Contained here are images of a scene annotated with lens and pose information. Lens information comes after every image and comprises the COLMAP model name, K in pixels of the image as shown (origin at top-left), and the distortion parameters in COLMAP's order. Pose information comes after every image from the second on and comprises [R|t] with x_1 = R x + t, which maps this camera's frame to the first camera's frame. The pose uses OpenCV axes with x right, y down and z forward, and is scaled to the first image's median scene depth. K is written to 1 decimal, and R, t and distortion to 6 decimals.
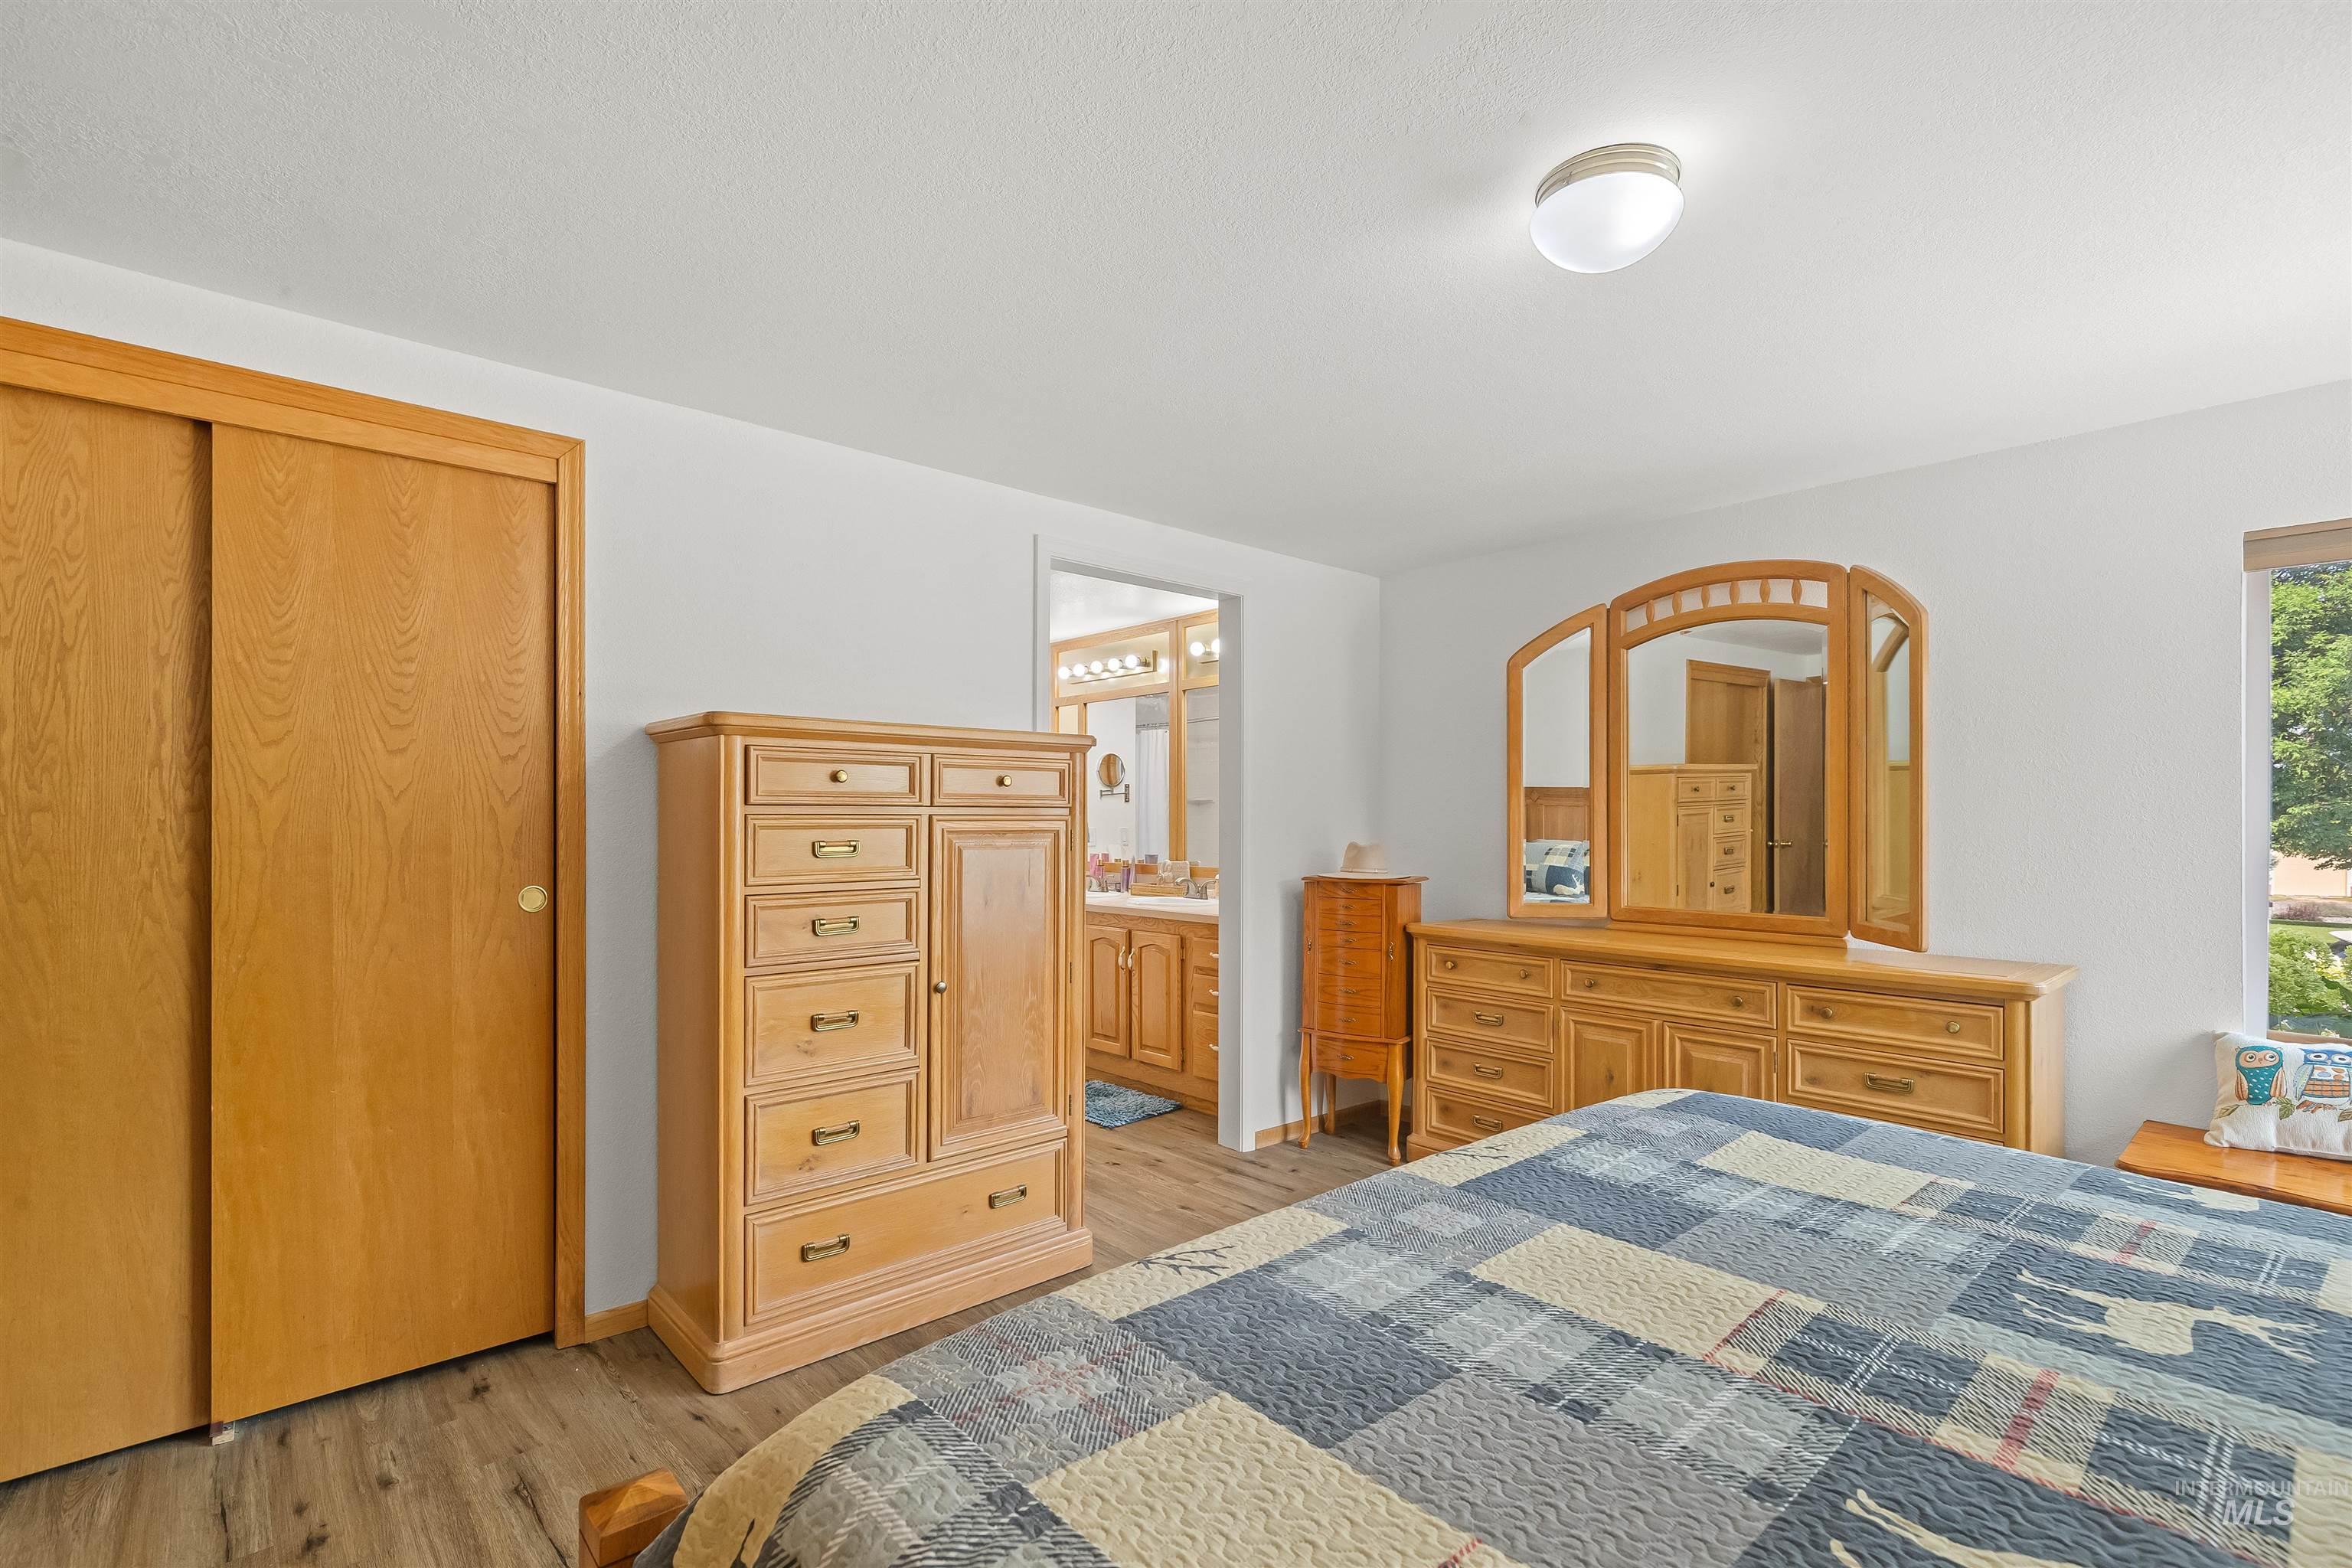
lens RADIAL K [[1086.2, 0, 1188.9], [0, 1086.2, 820.9], [0, 0, 1]] dist [0.001909, -0.000177]
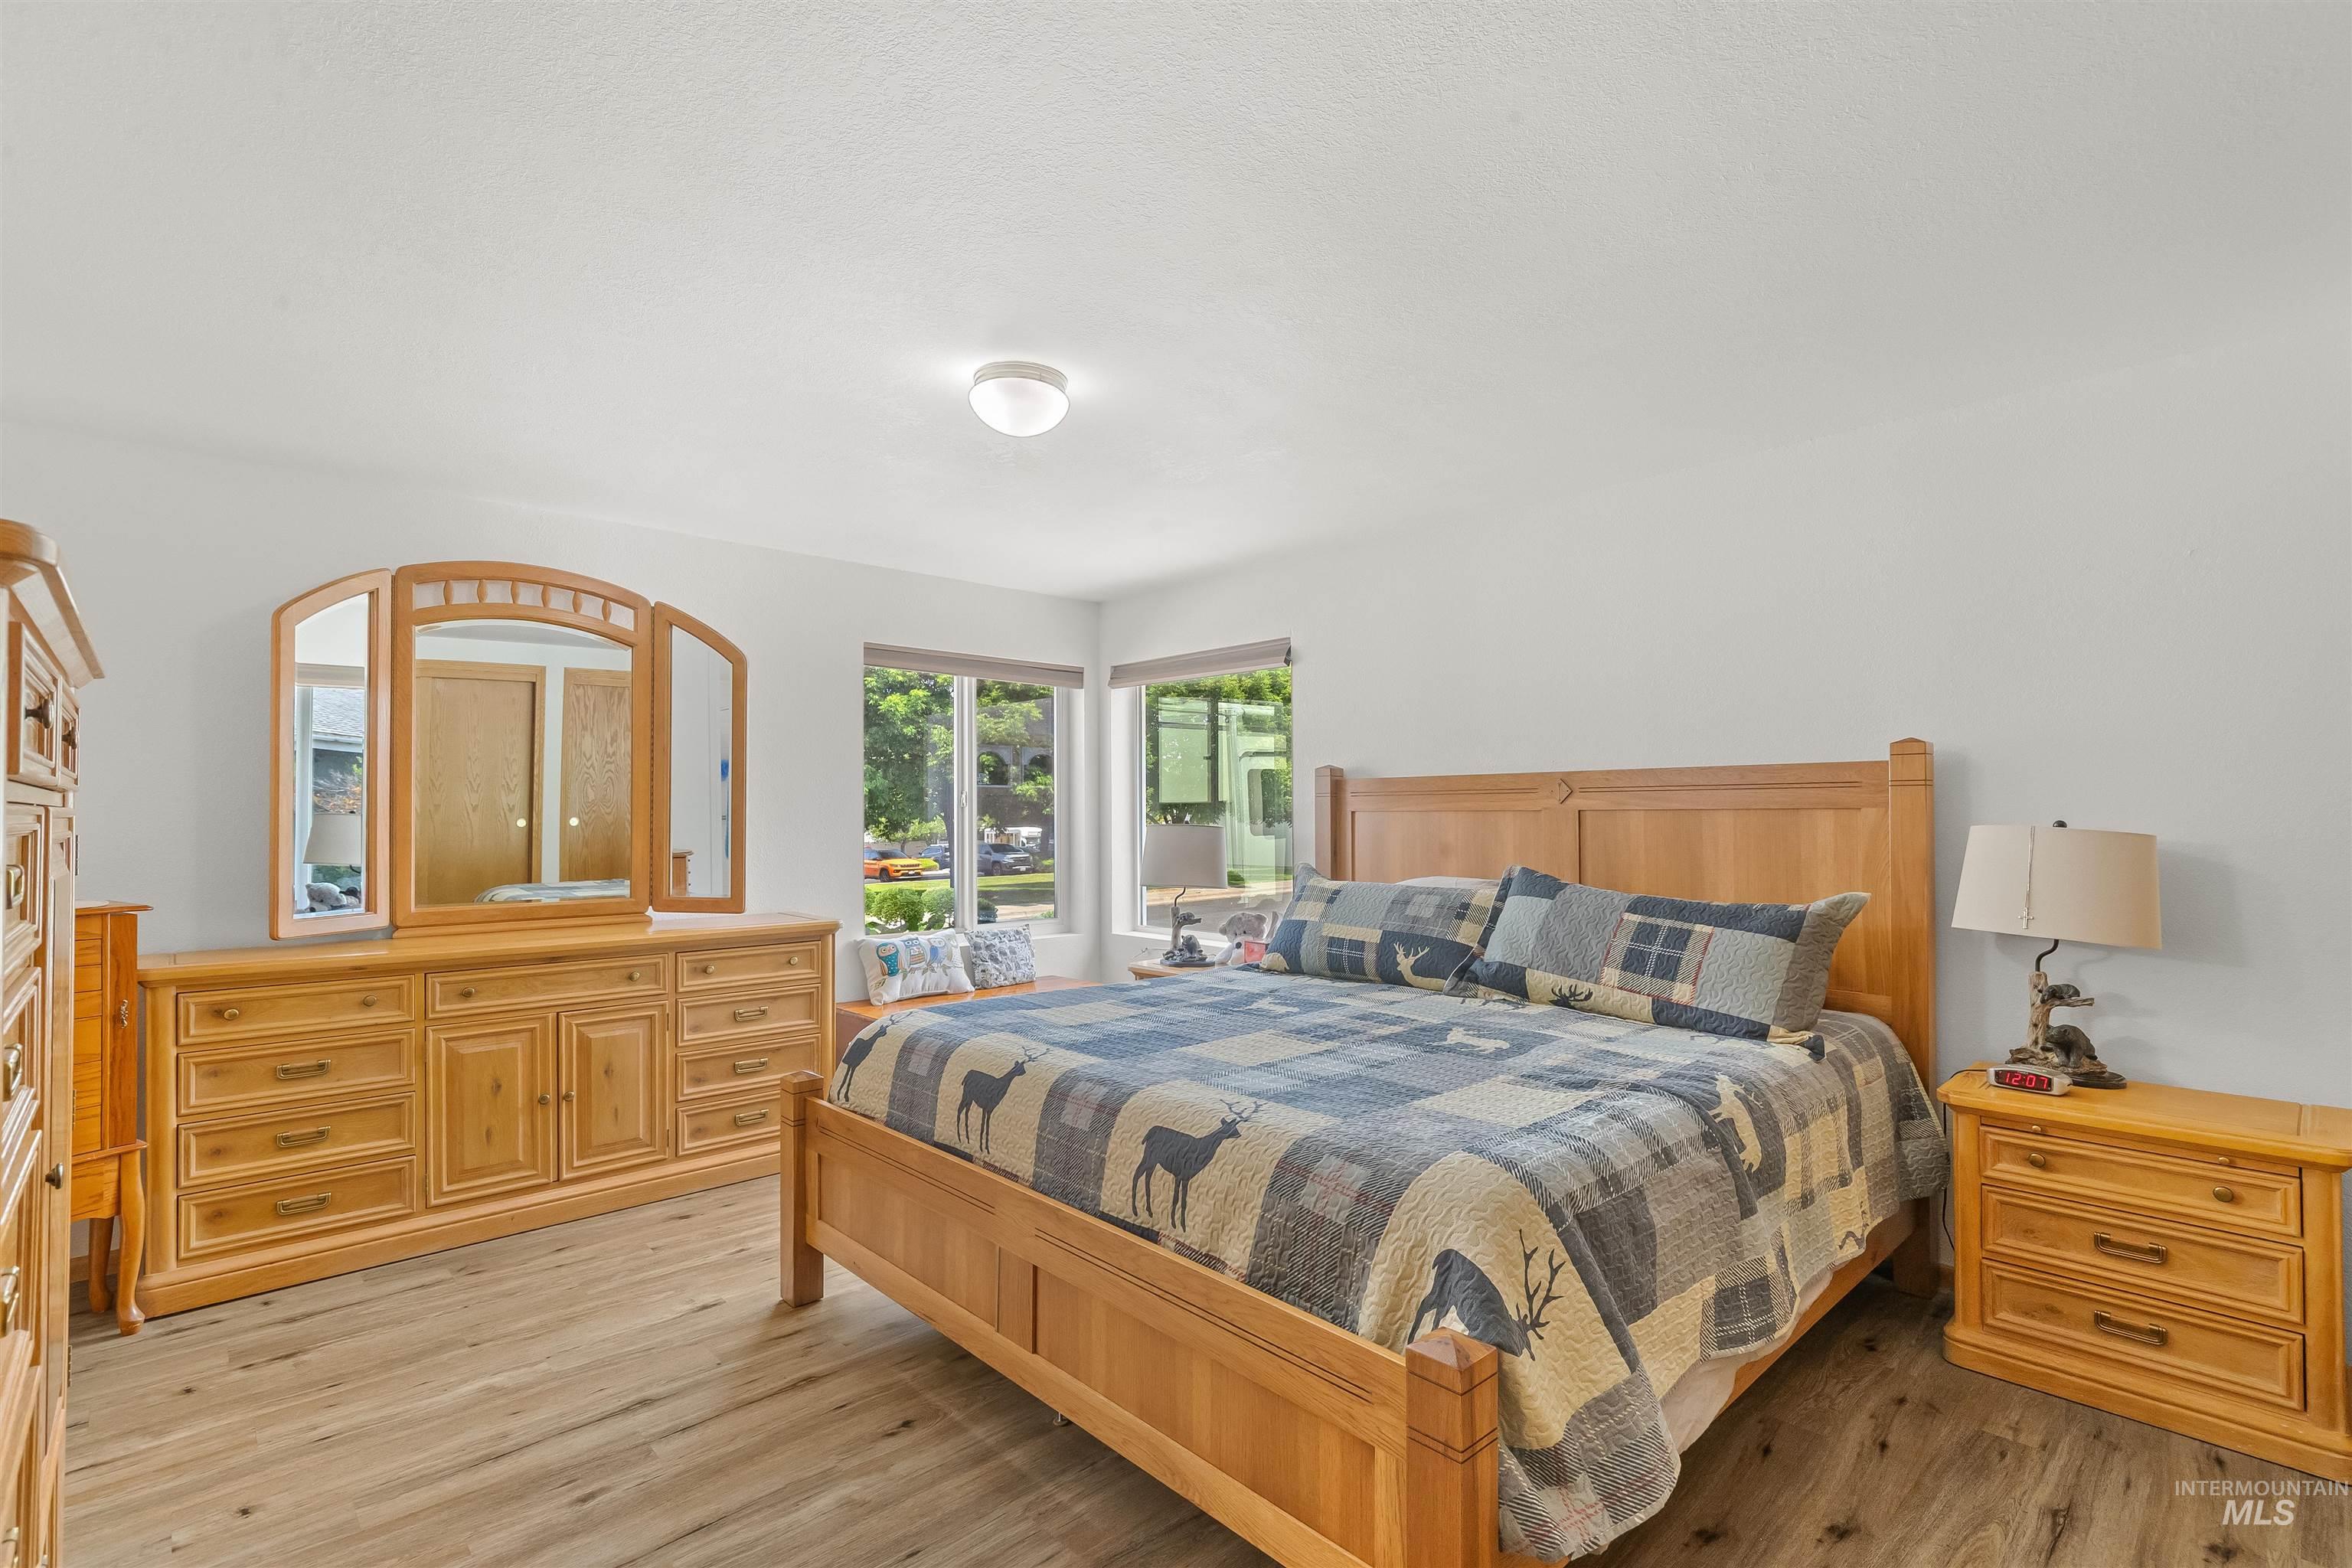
lens RADIAL K [[1086.2, 0, 1169.0], [0, 1086.2, 794.0], [0, 0, 1]] dist [0.001909, -0.000177]
pose [[-0.002591, 0.014302, 0.999894, -0.492013], [0.005203, 0.999884, -0.014288, -0.001635], [-0.999983, 0.005166, -0.002666, 0.365320]]
